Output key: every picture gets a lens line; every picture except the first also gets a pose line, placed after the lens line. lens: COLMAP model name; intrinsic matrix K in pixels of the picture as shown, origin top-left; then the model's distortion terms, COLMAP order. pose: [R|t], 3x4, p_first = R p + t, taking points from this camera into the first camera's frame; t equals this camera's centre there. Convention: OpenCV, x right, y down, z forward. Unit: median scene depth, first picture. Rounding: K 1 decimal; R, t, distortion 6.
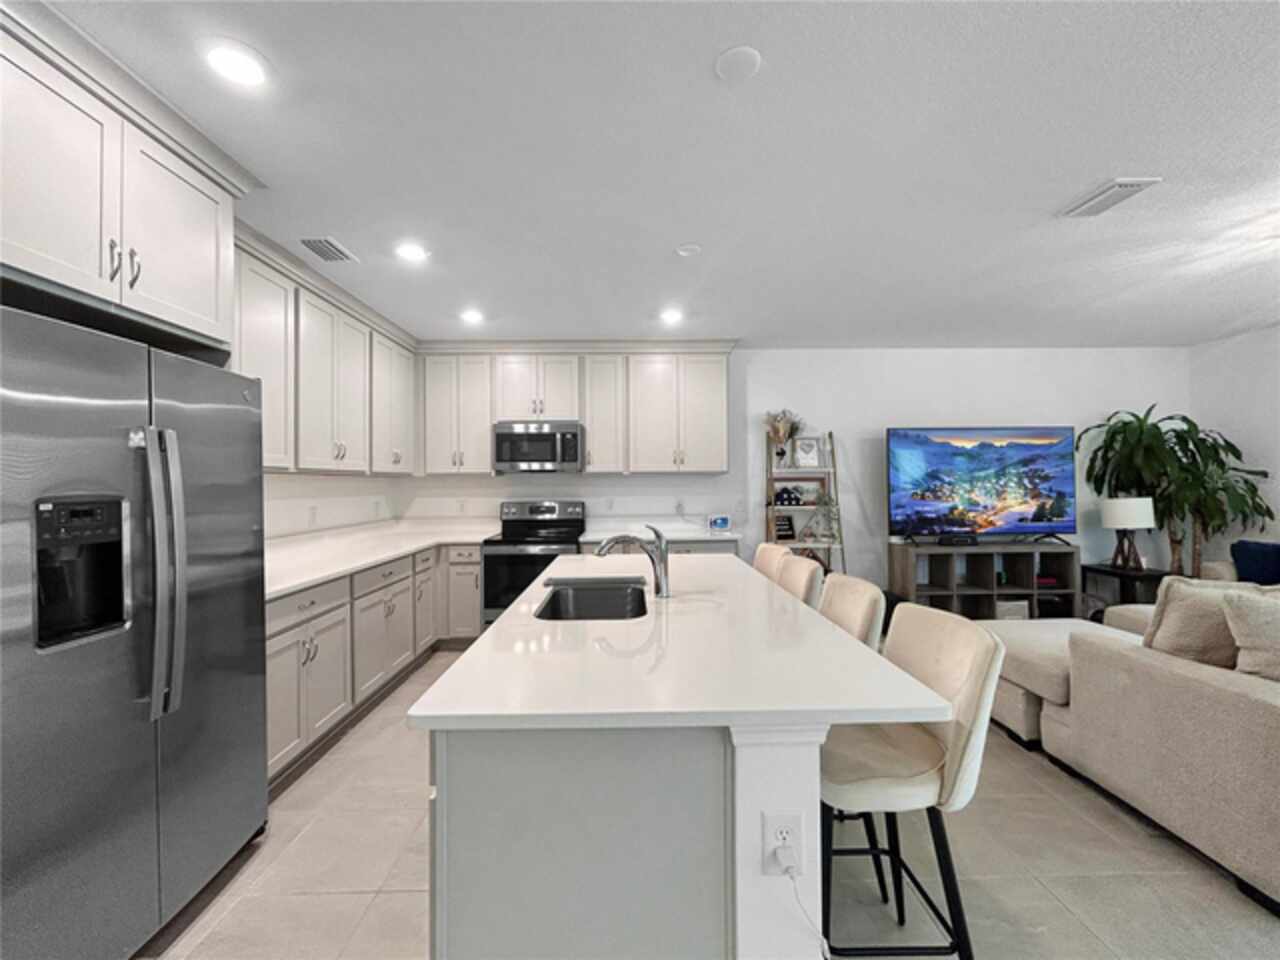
lens RADIAL K [[526.5, 0, 640.6], [0, 526.5, 478.0], [0, 0, 1]] dist [0.004353, -0.000625]
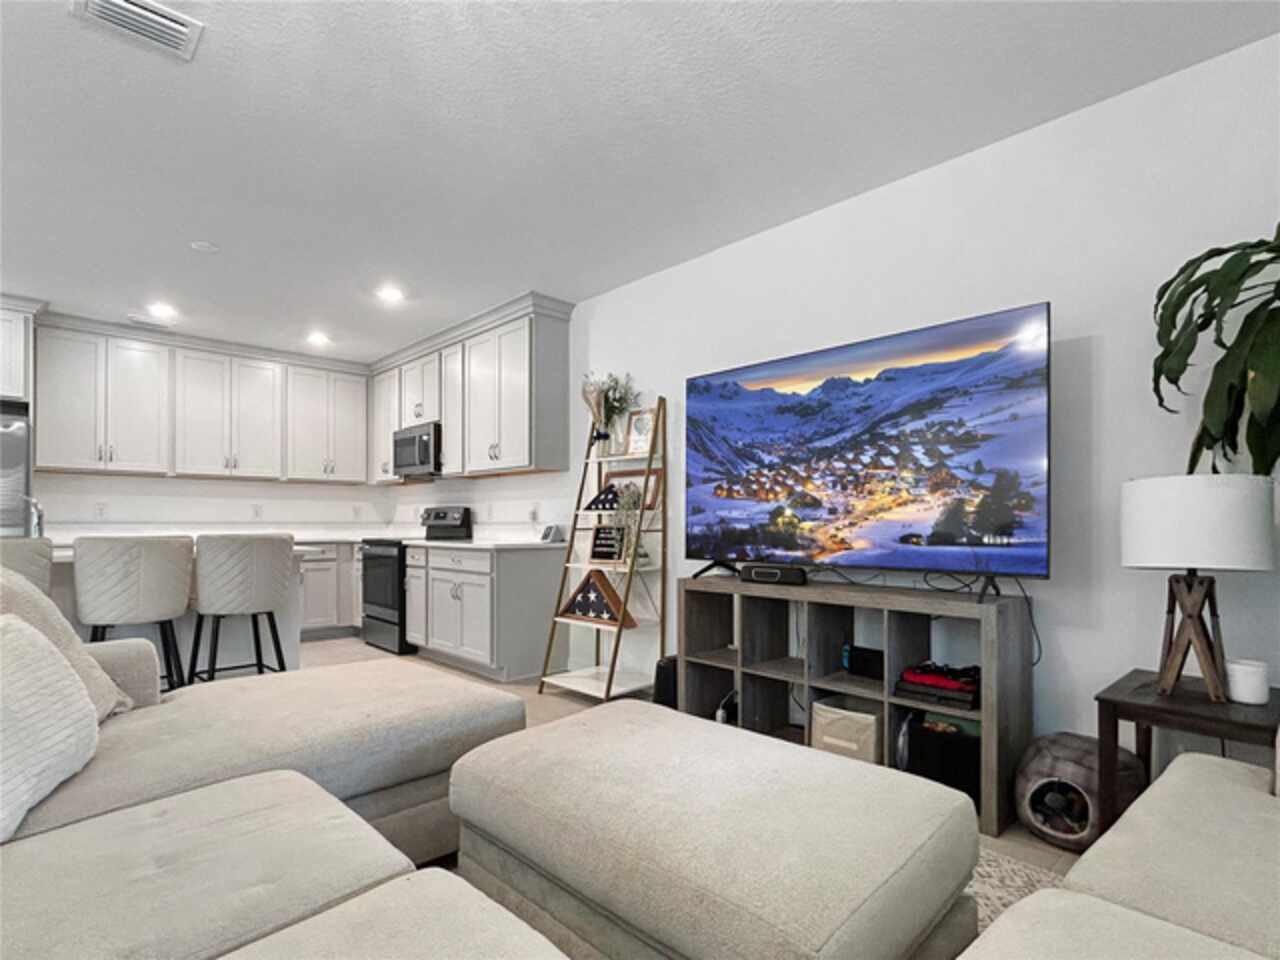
lens RADIAL K [[634.7, 0, 622.0], [0, 634.7, 519.2], [0, 0, 1]] dist [0.002834, 0.001157]
pose [[0.684209, 0.007873, -0.729244, 0.948508], [-0.002423, 0.999961, 0.008523, 0.058465], [0.729282, -0.004064, 0.684201, 0.455459]]
